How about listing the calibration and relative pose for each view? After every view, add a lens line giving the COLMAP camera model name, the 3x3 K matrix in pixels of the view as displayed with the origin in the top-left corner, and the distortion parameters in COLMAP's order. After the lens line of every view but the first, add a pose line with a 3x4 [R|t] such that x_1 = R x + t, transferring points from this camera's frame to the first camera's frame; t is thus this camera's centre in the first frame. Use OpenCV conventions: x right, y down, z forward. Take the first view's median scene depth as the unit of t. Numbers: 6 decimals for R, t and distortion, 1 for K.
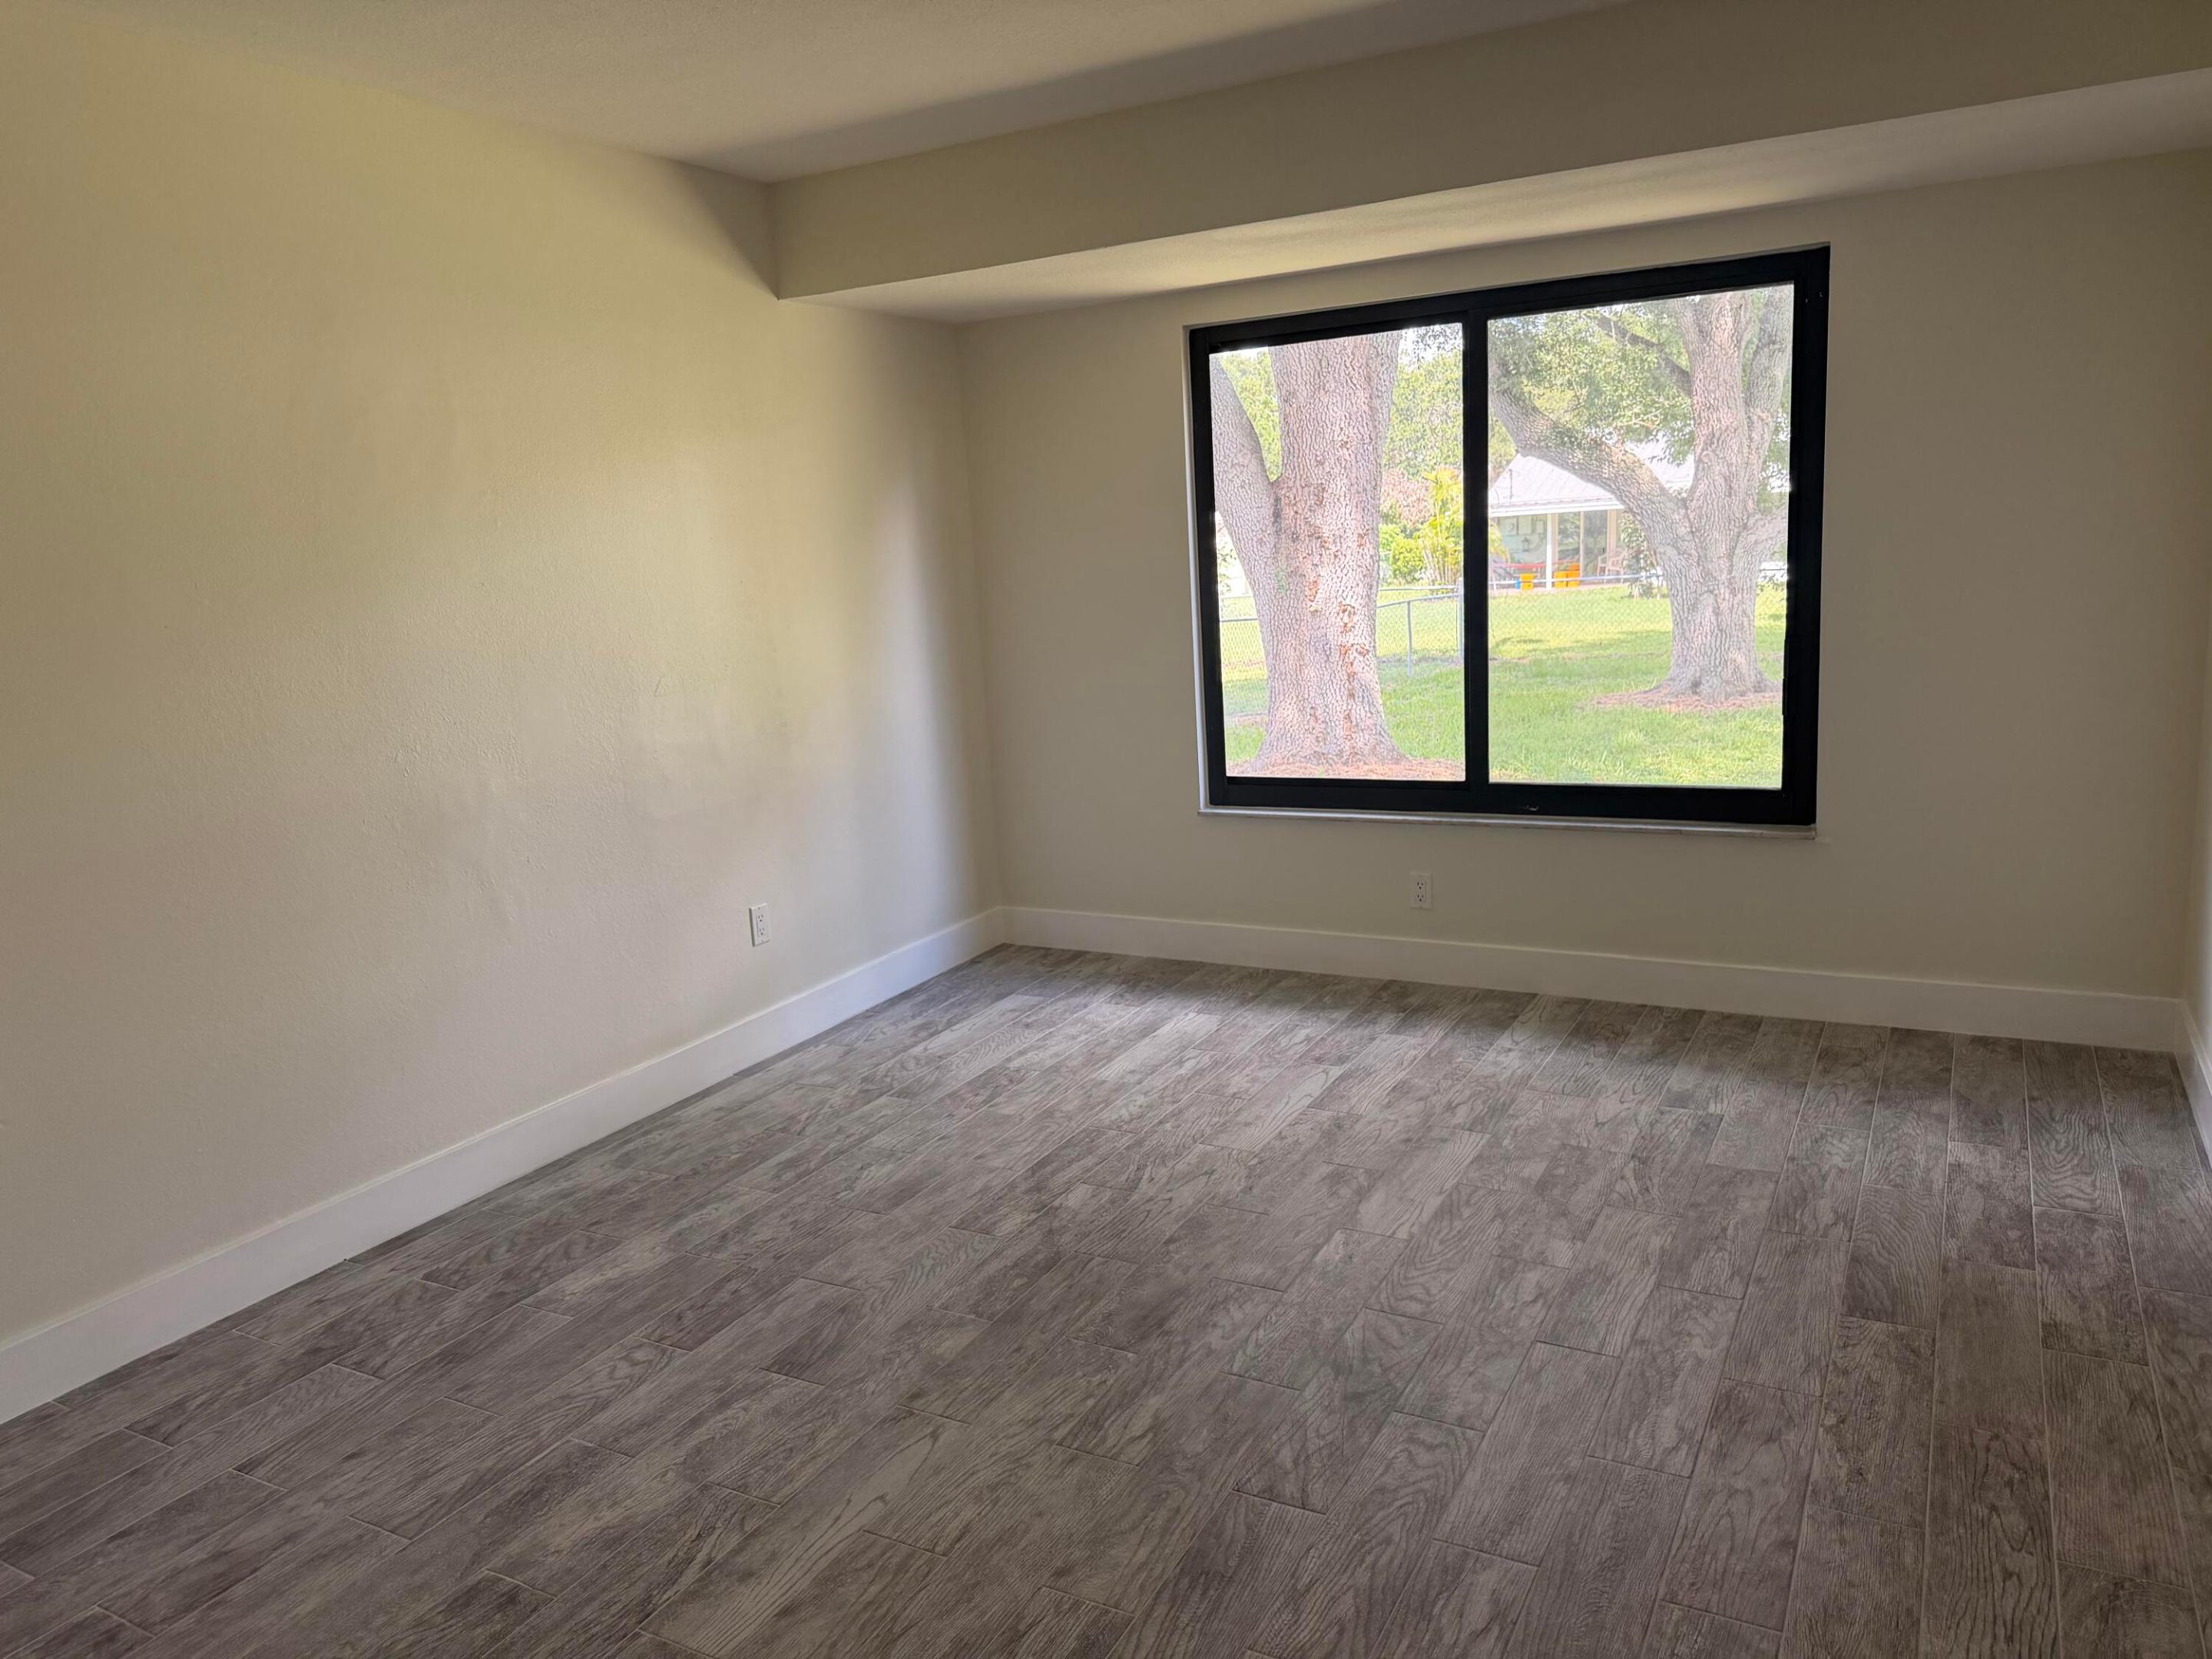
lens RADIAL K [[1563.7, 0, 1084.9], [0, 1563.7, 830.8], [0, 0, 1]] dist [0.141952, -0.144529]
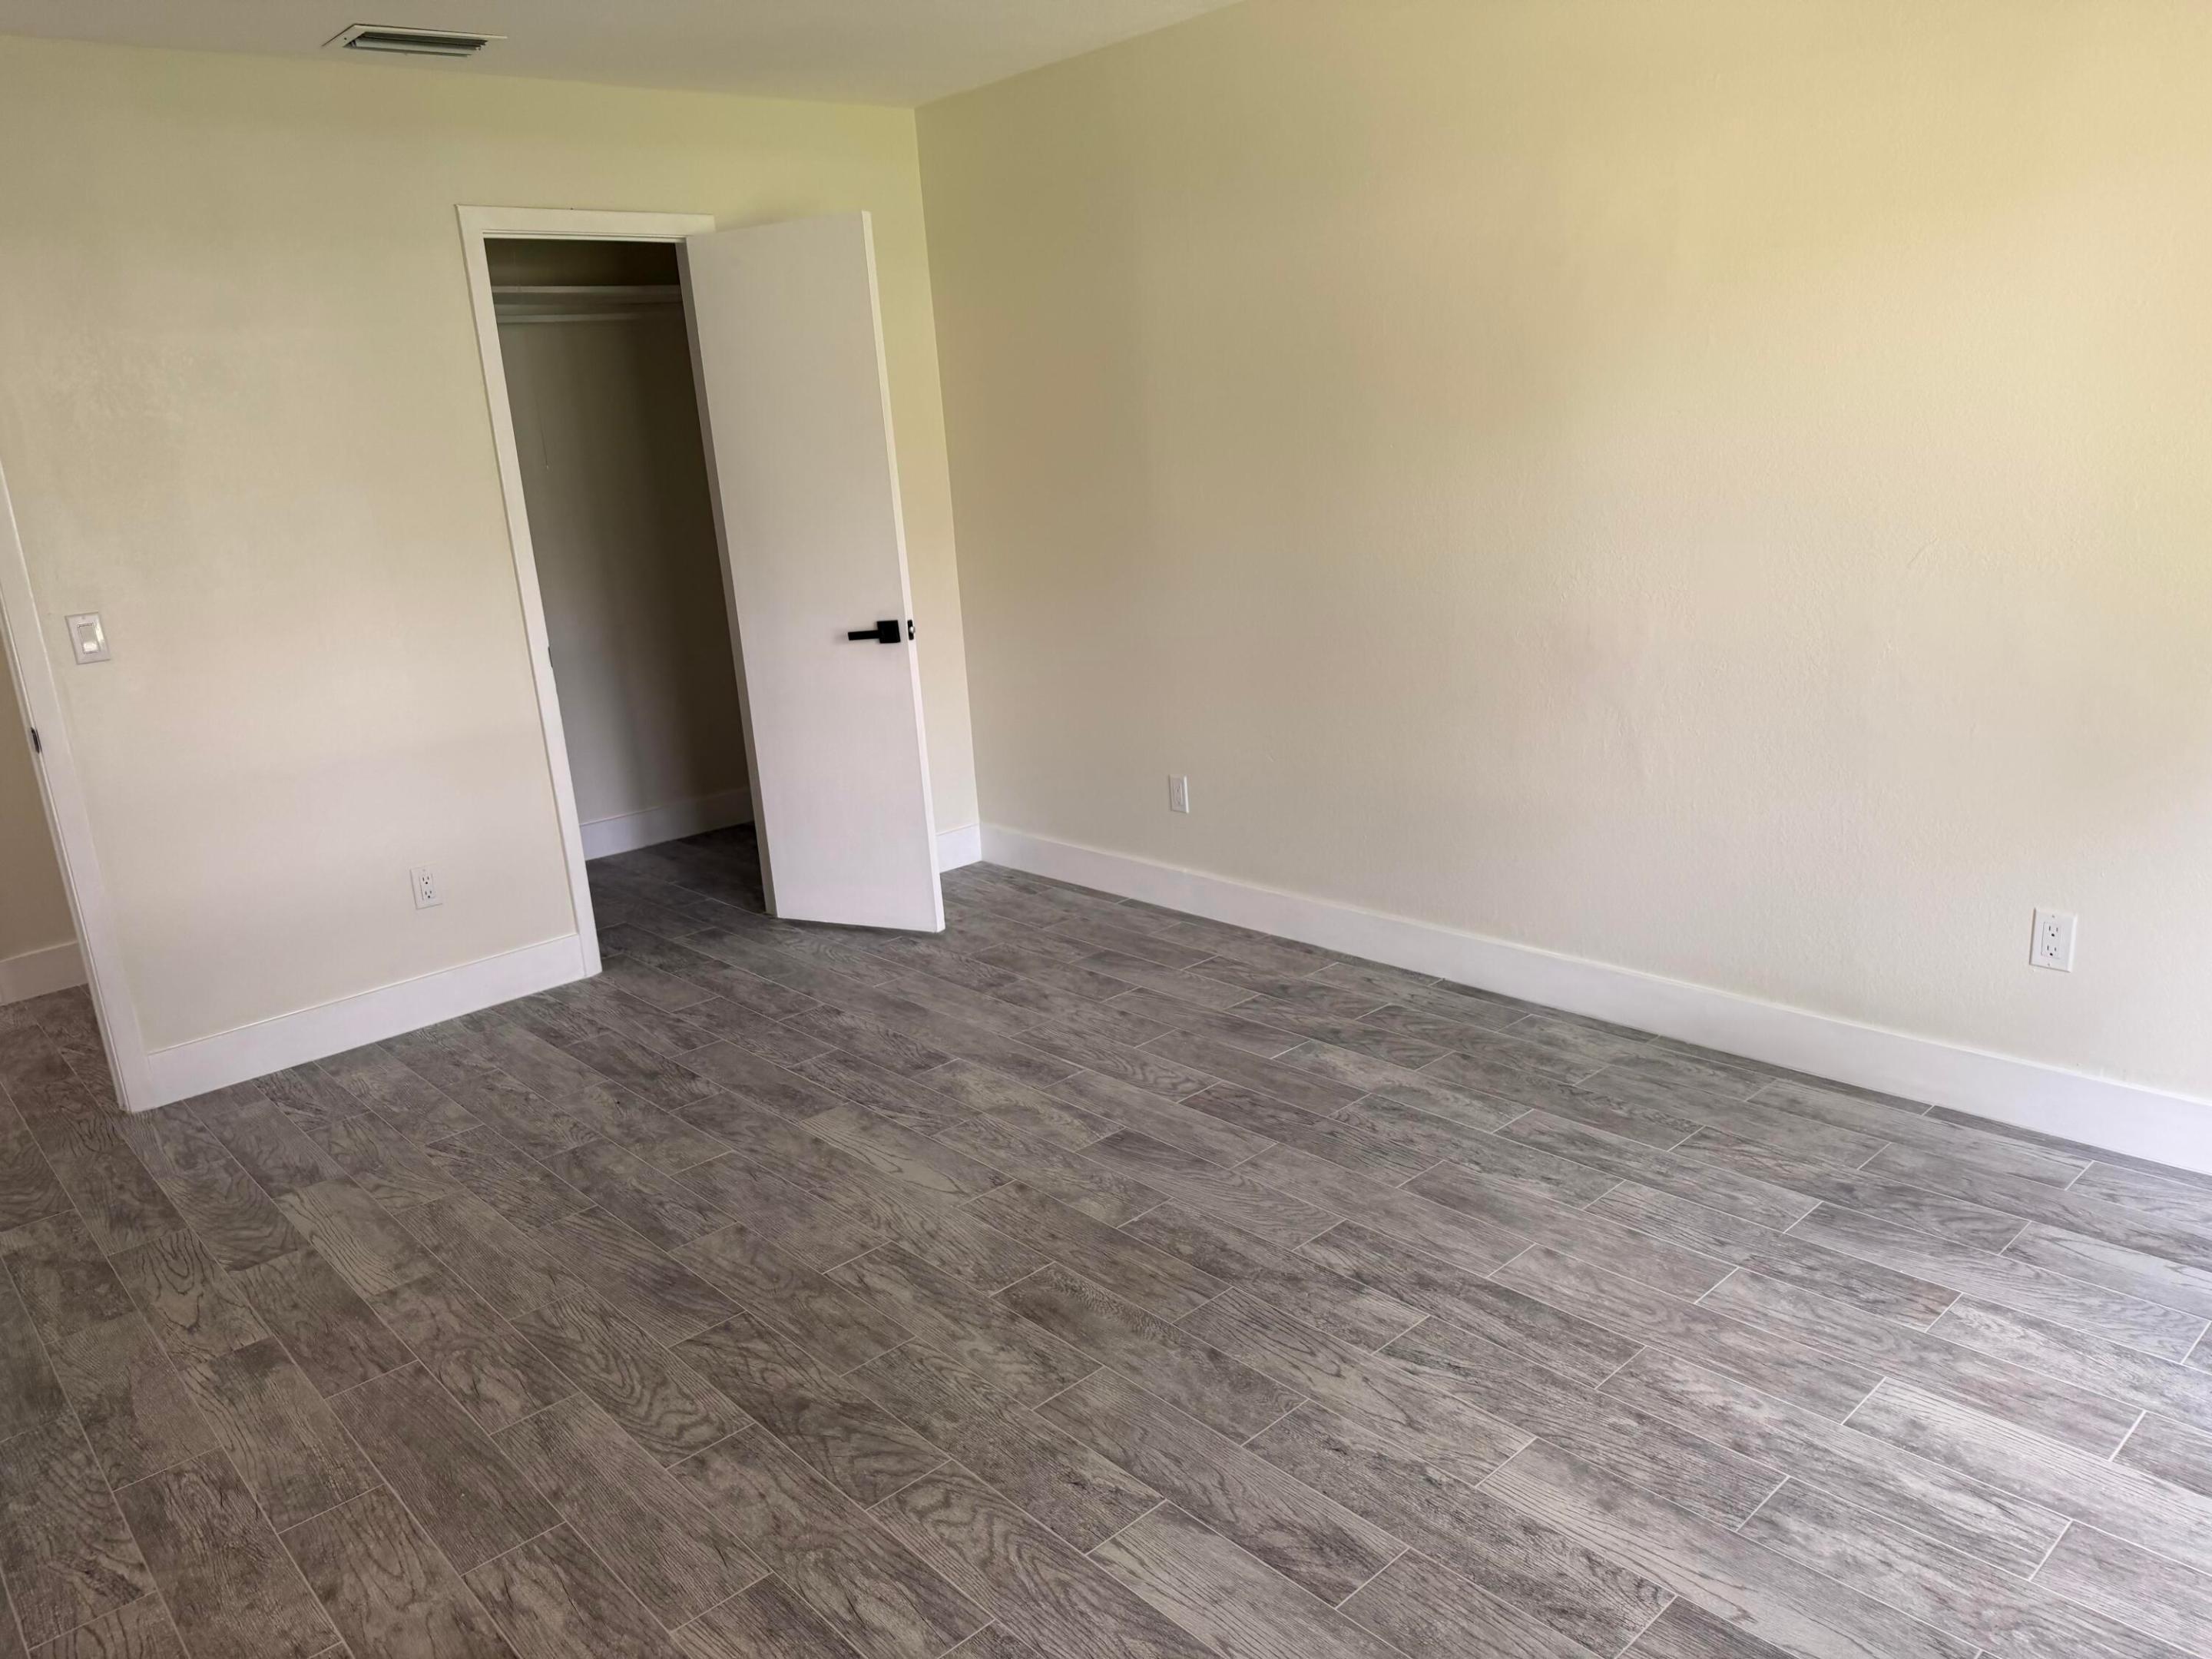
lens RADIAL K [[1563.7, 0, 1084.9], [0, 1563.7, 830.8], [0, 0, 1]] dist [0.141952, -0.144529]
pose [[-0.324307, 0.316852, -0.891308, 0.681397], [-0.084751, 0.928712, 0.360986, -0.254354], [0.942148, 0.192610, -0.274334, 1.084548]]
